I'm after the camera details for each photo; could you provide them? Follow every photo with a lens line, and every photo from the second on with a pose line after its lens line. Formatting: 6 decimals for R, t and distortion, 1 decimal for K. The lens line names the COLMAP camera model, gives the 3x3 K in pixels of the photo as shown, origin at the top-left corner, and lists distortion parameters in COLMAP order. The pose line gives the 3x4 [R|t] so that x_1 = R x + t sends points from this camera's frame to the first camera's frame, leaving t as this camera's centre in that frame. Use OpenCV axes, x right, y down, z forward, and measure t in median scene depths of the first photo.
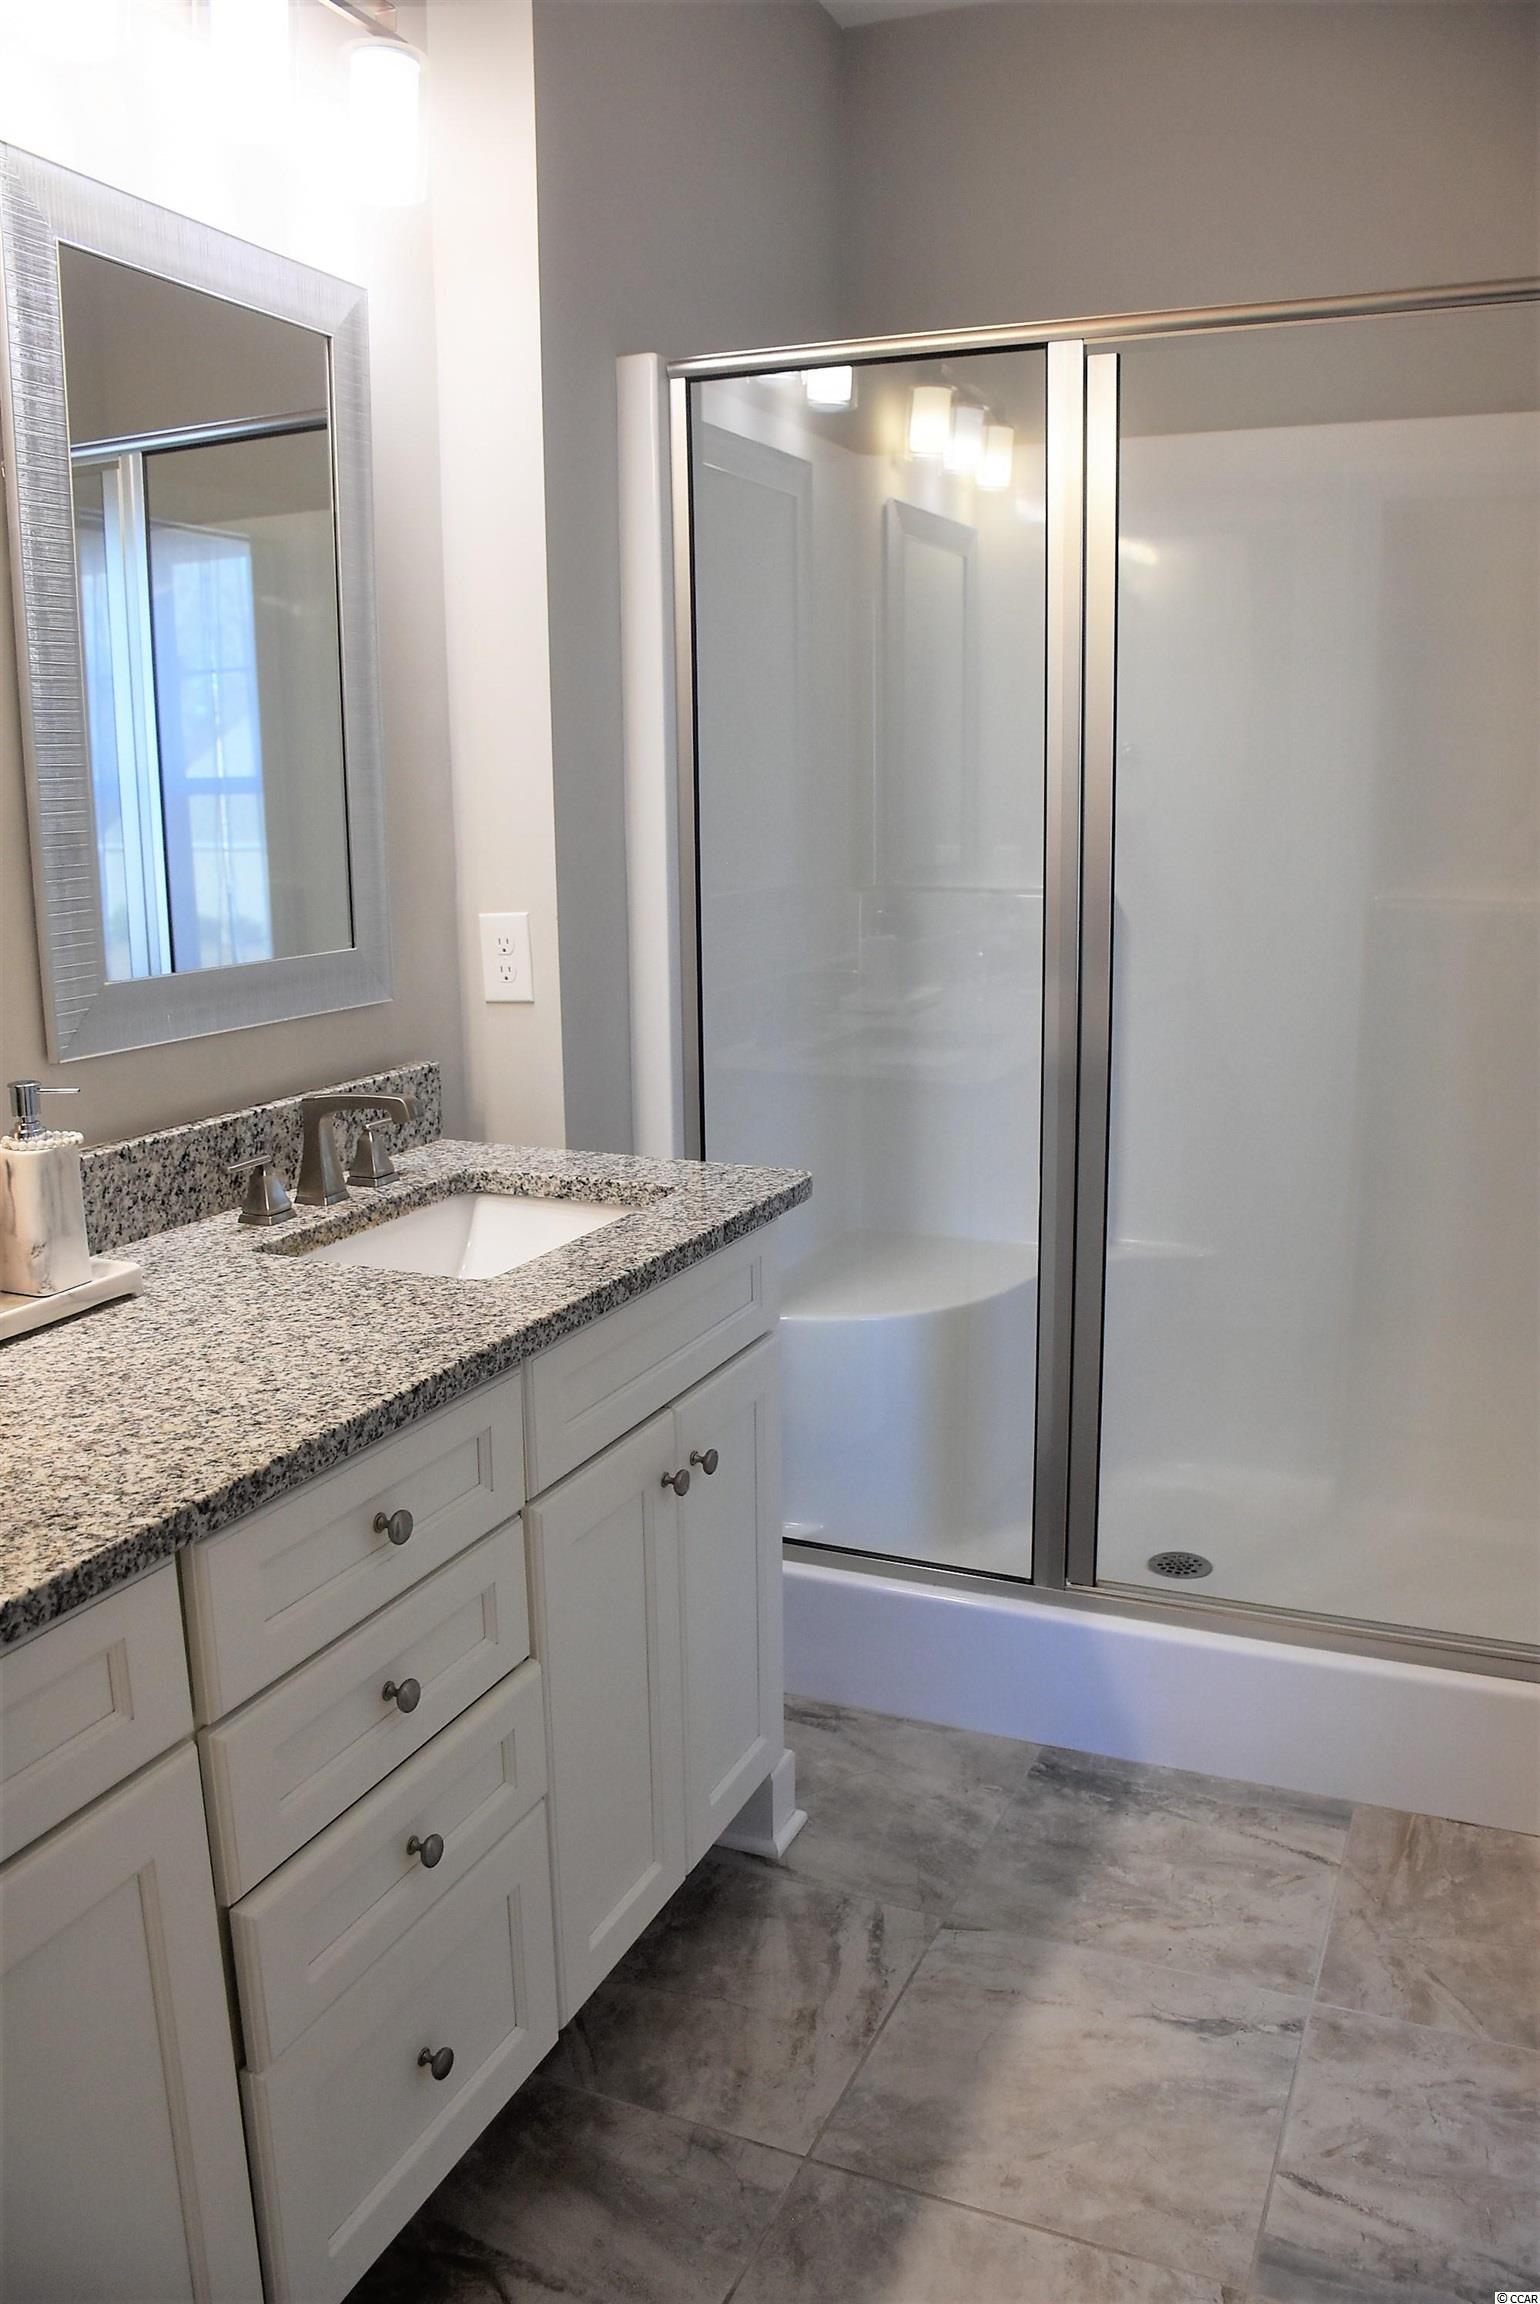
lens RADIAL K [[1803.2, 0, 823.9], [0, 1803.2, 1180.6], [0, 0, 1]] dist [-0.154129, 0.108140]
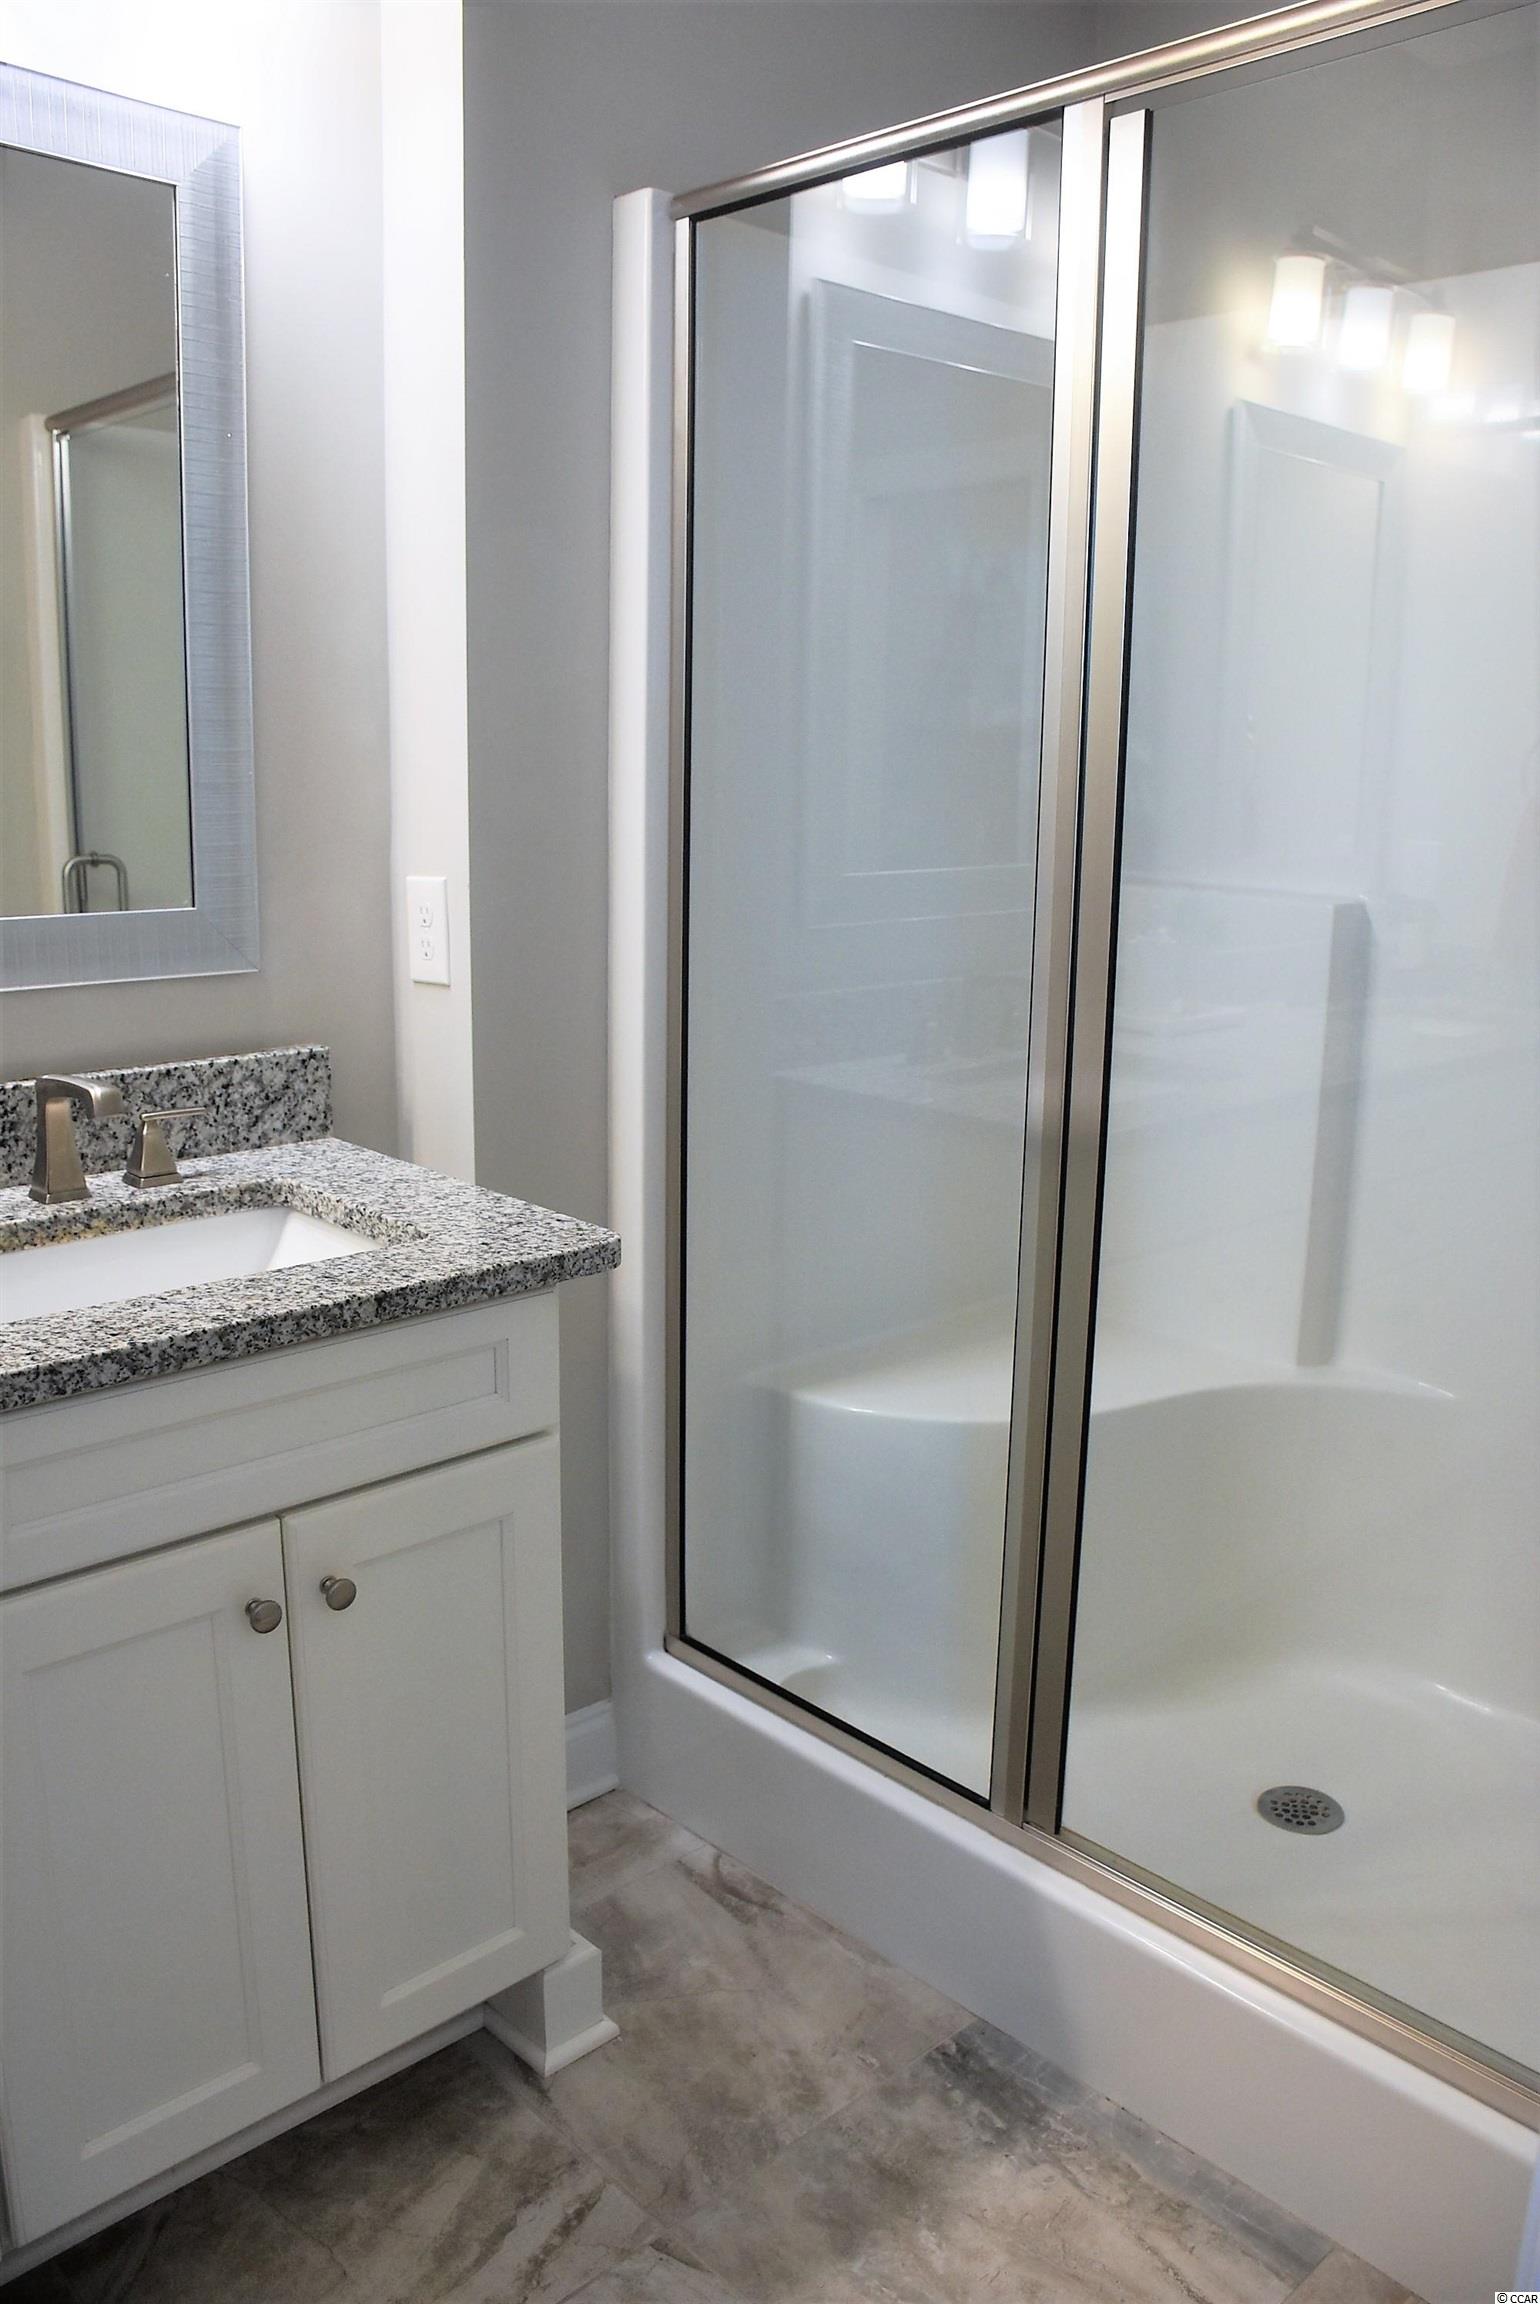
lens RADIAL K [[1803.2, 0, 823.9], [0, 1803.2, 1180.6], [0, 0, 1]] dist [-0.154129, 0.108140]
pose [[0.917724, 0.119378, -0.378854, 0.341568], [-0.114547, 0.992788, 0.035357, -0.062231], [0.380343, 0.010949, 0.924781, 0.315386]]
